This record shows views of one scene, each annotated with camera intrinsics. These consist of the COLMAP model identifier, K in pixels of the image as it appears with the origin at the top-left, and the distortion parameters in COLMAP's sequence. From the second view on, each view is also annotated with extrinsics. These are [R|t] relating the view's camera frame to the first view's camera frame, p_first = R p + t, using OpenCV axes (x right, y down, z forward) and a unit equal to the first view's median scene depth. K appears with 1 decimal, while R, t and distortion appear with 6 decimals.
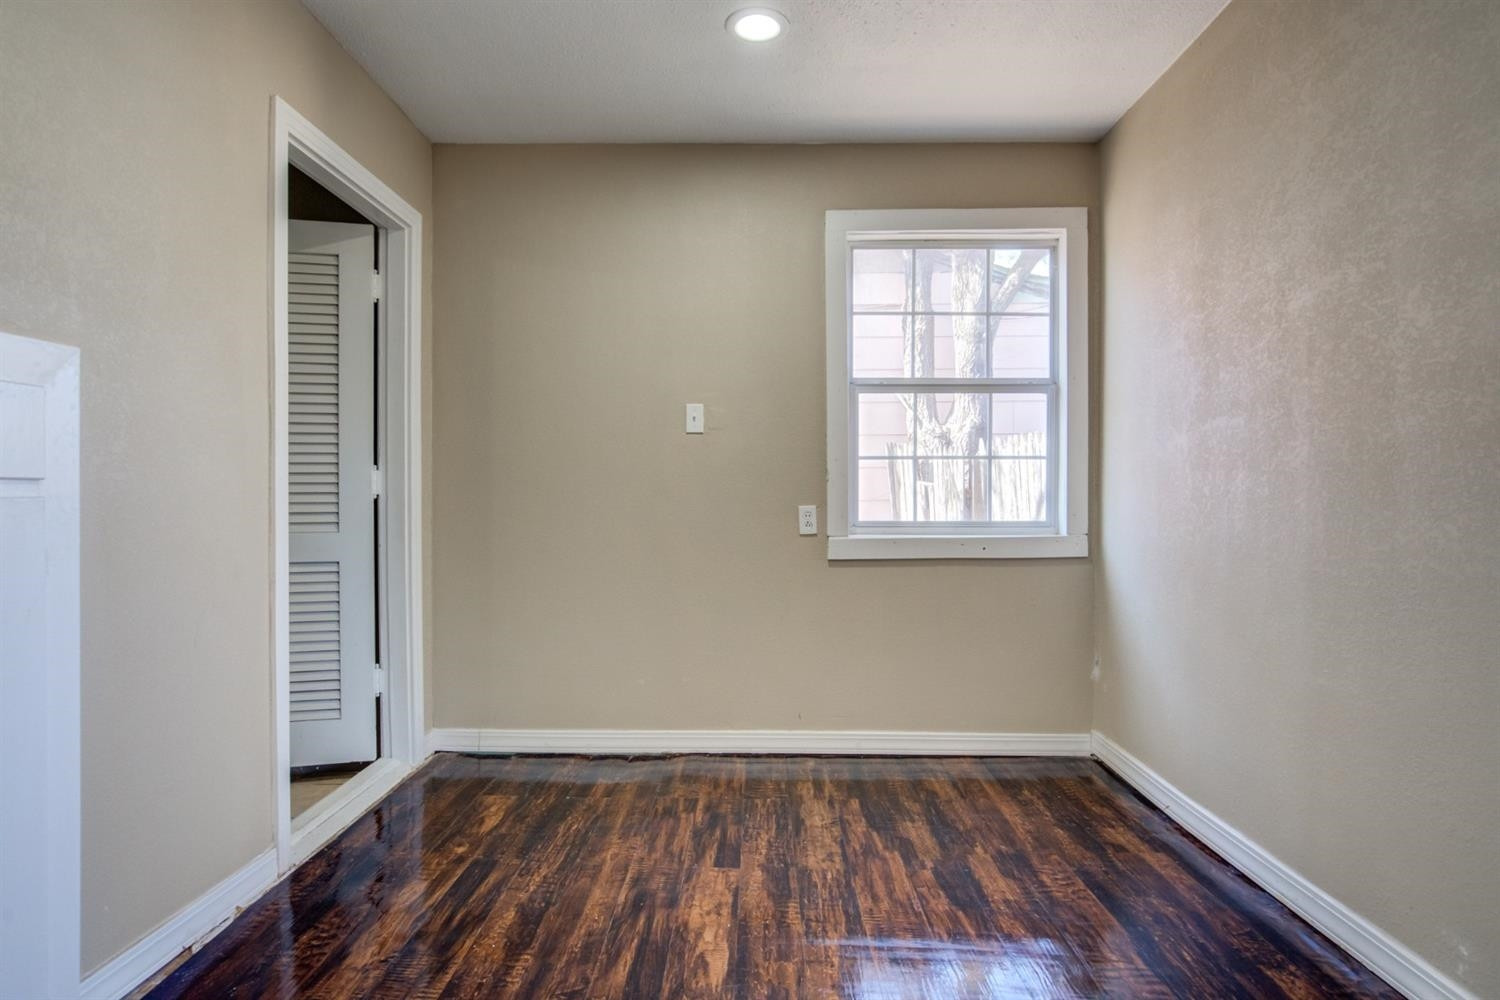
lens RADIAL K [[818.6, 0, 750.0], [0, 818.6, 500.0], [0, 0, 1]] dist [-0.045061, 0.033555]
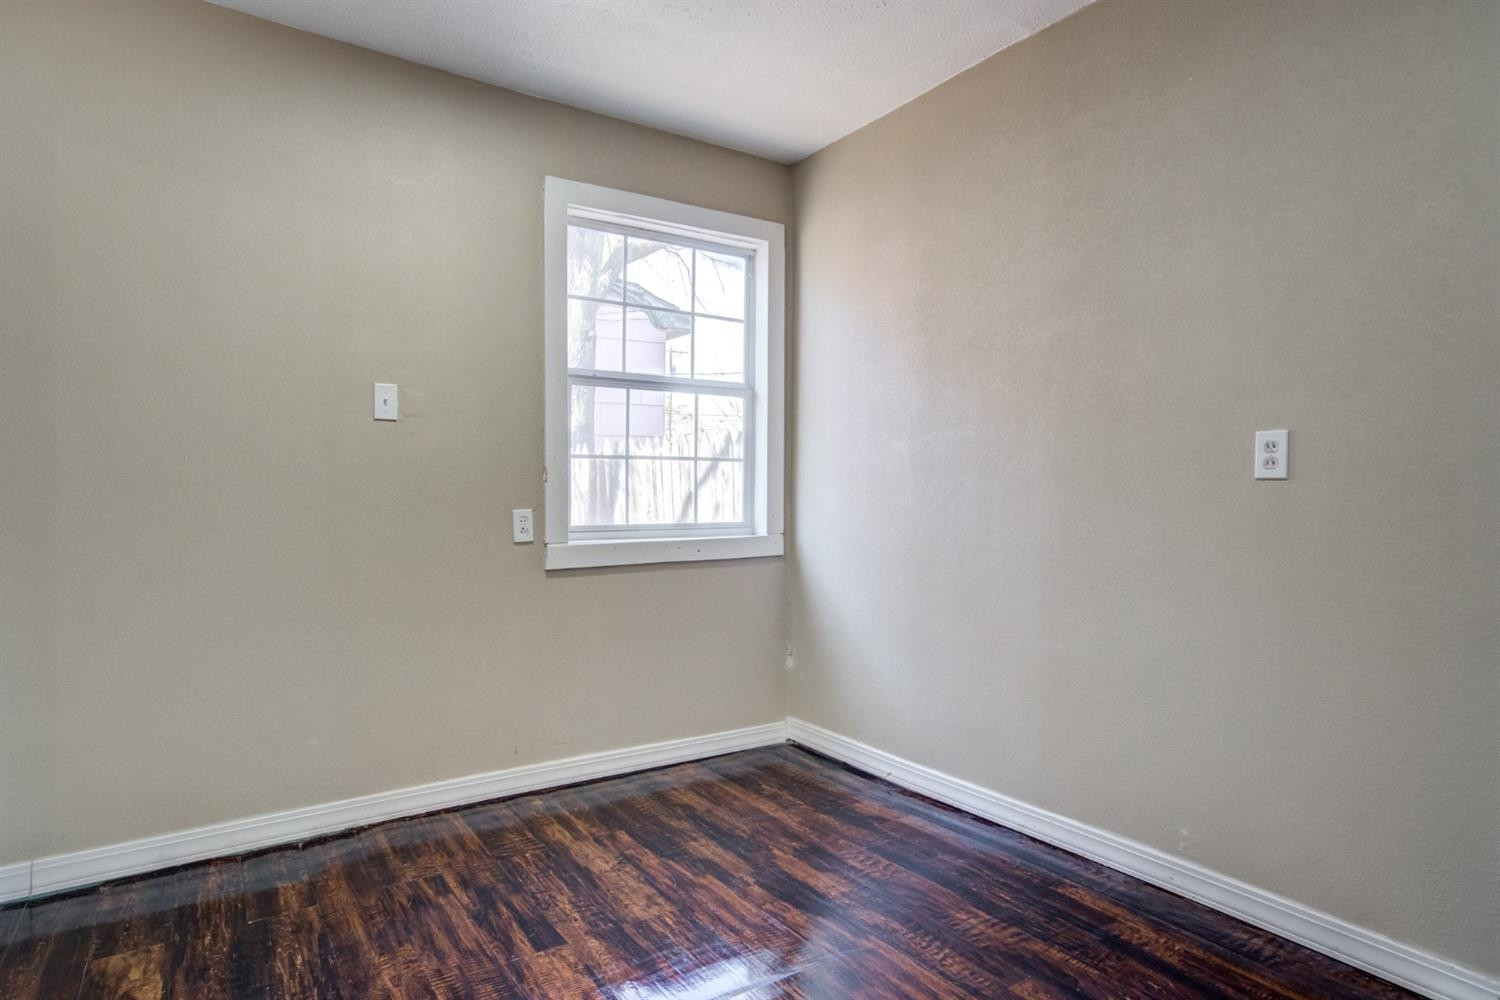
lens RADIAL K [[823.8, 0, 747.9], [0, 823.8, 506.1], [0, 0, 1]] dist [-0.047521, 0.036754]
pose [[0.818636, -0.009036, 0.574242, -0.269764], [0.004895, 0.999950, 0.008757, -0.003367], [-0.574292, -0.004358, 0.818639, 0.165693]]
